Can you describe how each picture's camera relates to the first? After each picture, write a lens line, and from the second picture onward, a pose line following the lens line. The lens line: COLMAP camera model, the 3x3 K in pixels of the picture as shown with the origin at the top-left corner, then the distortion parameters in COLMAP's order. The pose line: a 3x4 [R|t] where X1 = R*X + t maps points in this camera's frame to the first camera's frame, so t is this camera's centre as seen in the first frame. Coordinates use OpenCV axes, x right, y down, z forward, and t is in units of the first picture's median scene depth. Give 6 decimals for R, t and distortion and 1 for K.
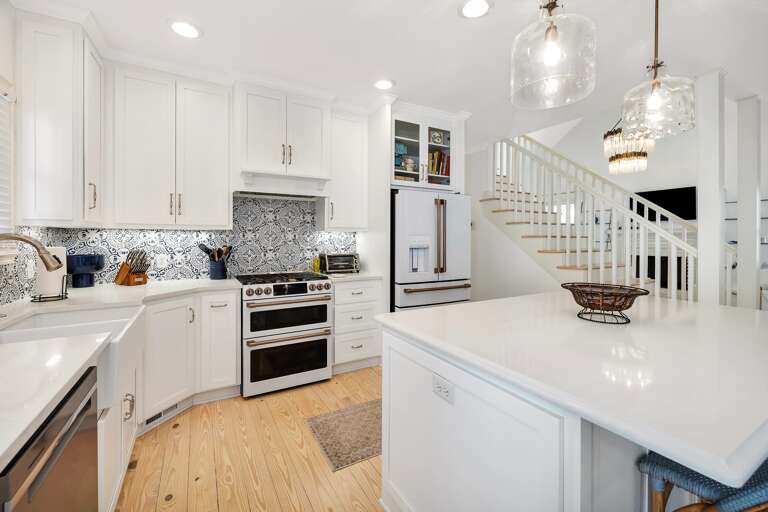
lens RADIAL K [[331.5, 0, 388.2], [0, 331.5, 240.1], [0, 0, 1]] dist [0.002391, -0.000187]
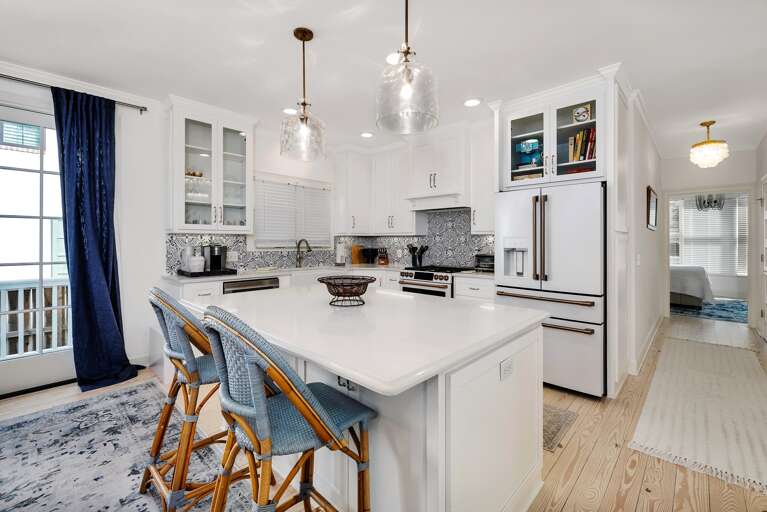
lens RADIAL K [[331.1, 0, 387.0], [0, 331.1, 240.7], [0, 0, 1]] dist [0.002391, -0.000187]
pose [[0.292729, -0.001220, -0.956195, 0.857639], [-0.007131, 0.999969, -0.003459, 0.000894], [0.956169, 0.007831, 0.292711, 0.358938]]
